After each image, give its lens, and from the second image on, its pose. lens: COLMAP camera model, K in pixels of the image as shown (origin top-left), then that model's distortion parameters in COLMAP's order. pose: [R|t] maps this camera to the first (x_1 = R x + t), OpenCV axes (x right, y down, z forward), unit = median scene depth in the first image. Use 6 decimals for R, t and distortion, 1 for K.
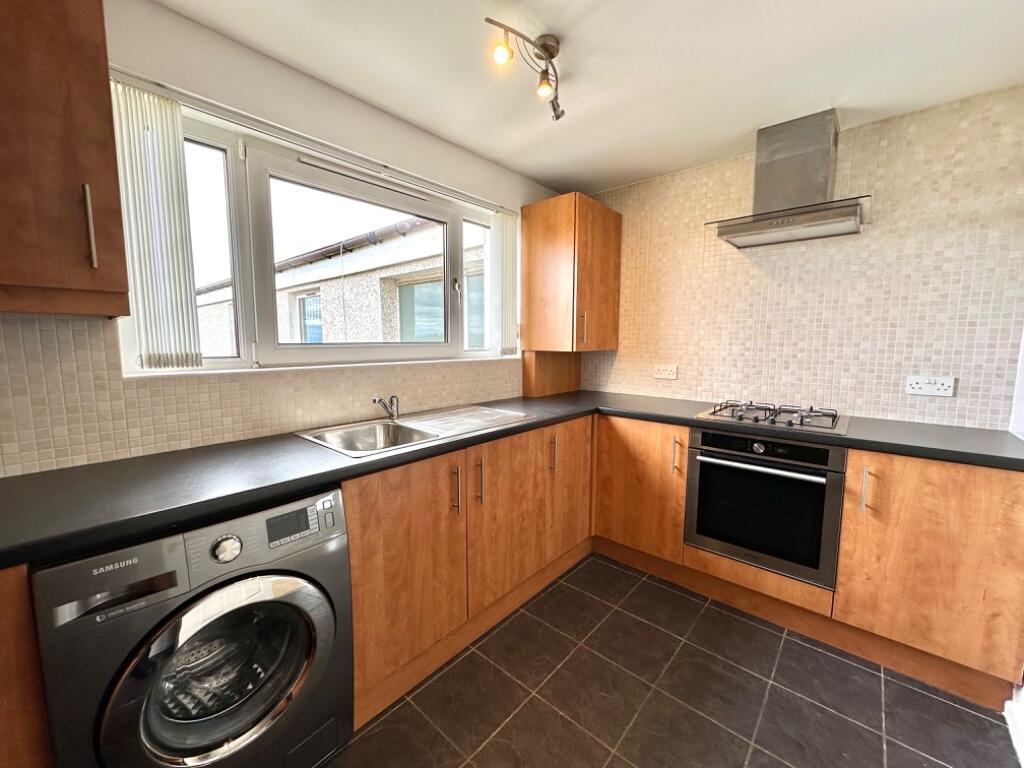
lens RADIAL K [[406.7, 0, 510.9], [0, 406.7, 384.1], [0, 0, 1]] dist [-0.000826, -0.000010]
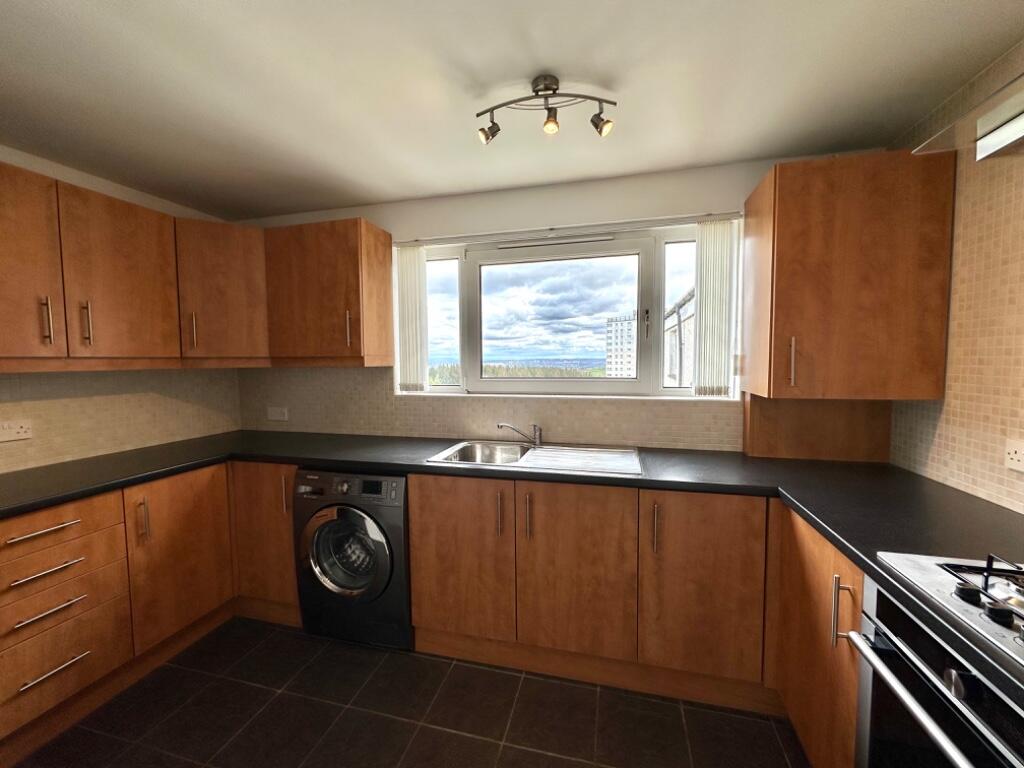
lens RADIAL K [[406.7, 0, 512.6], [0, 406.7, 384.5], [0, 0, 1]] dist [-0.000826, -0.000010]
pose [[0.457712, 0.049795, -0.887705, 0.715288], [-0.087490, 0.996107, 0.010765, -0.093087], [0.884785, 0.072738, 0.460287, 0.402625]]
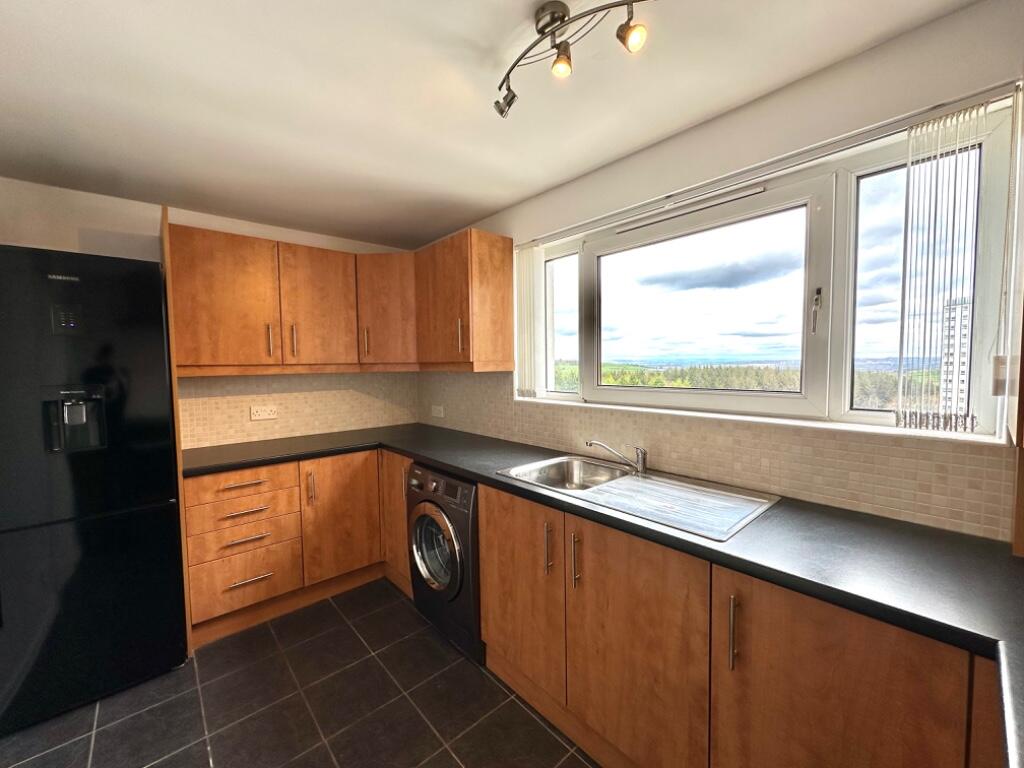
lens RADIAL K [[406.7, 0, 514.6], [0, 406.7, 384.4], [0, 0, 1]] dist [-0.000826, -0.000010]
pose [[-0.109266, 0.052098, -0.992646, 0.666513], [-0.095706, 0.993435, 0.062674, -0.144582], [0.989394, 0.101850, -0.103563, 0.811618]]
